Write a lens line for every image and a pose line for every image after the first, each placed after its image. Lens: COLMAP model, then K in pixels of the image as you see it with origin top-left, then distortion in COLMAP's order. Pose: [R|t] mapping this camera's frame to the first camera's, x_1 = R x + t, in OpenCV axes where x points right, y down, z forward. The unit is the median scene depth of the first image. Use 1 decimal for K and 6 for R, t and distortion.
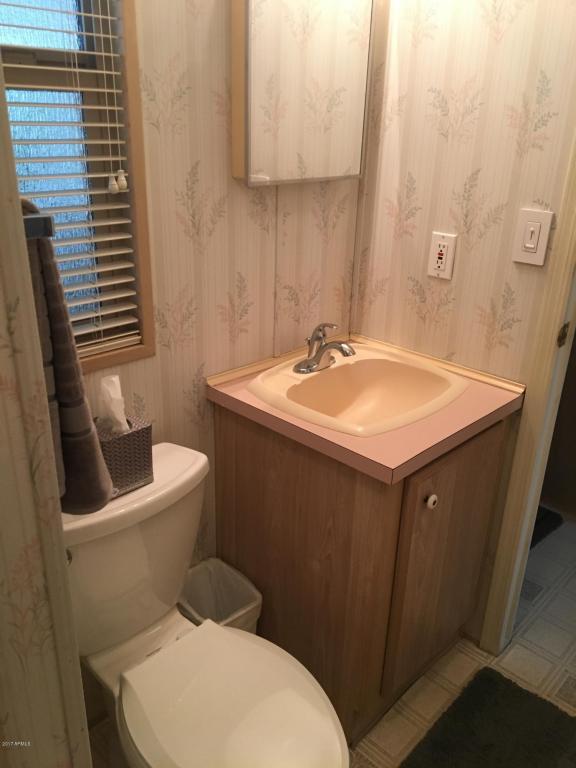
lens RADIAL K [[644.0, 0, 290.3], [0, 644.0, 386.8], [0, 0, 1]] dist [0.080163, -0.105252]
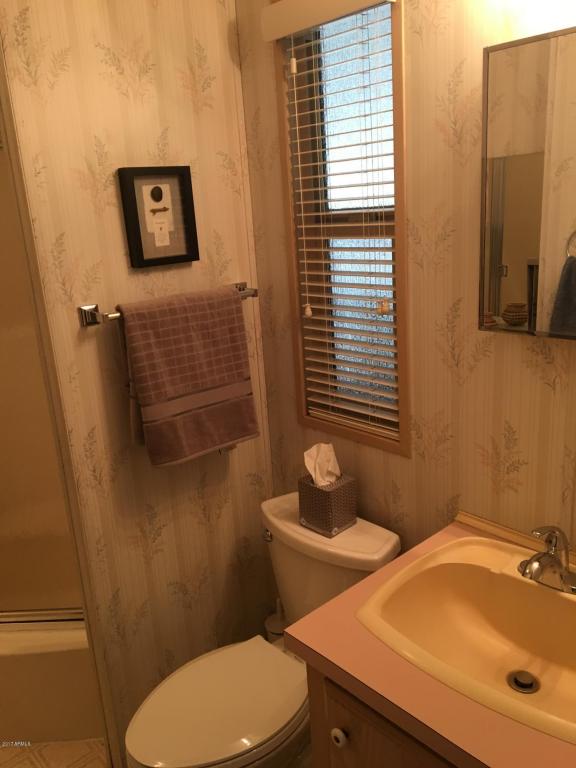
lens RADIAL K [[644.0, 0, 289.9], [0, 644.0, 386.6], [0, 0, 1]] dist [0.080163, -0.105252]
pose [[-0.068690, 0.252120, -0.965255, 0.859539], [-0.327744, 0.908136, 0.260524, -0.389807], [0.942266, 0.334252, 0.020251, 0.763382]]
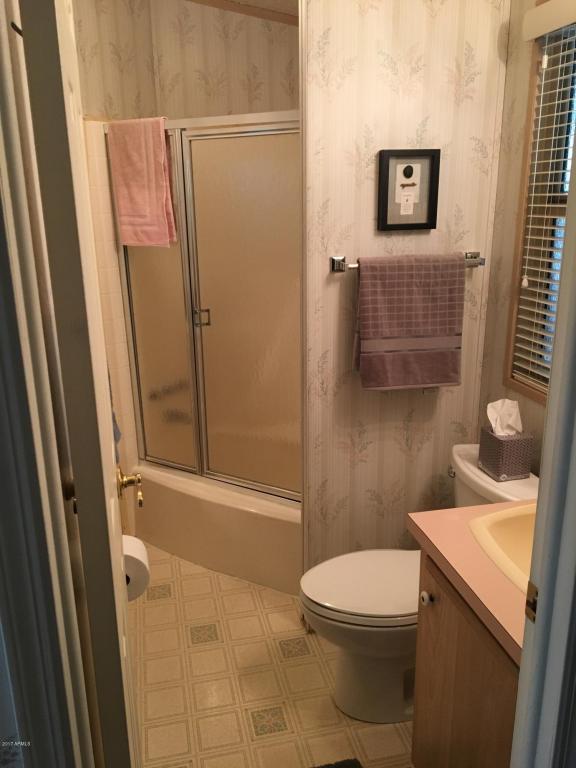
lens RADIAL K [[644.0, 0, 293.2], [0, 644.0, 382.4], [0, 0, 1]] dist [0.080163, -0.105252]
pose [[-0.542433, 0.213459, -0.812528, 1.055928], [-0.328777, 0.836100, 0.439139, -0.475748], [0.773093, 0.505344, -0.383348, 1.024712]]
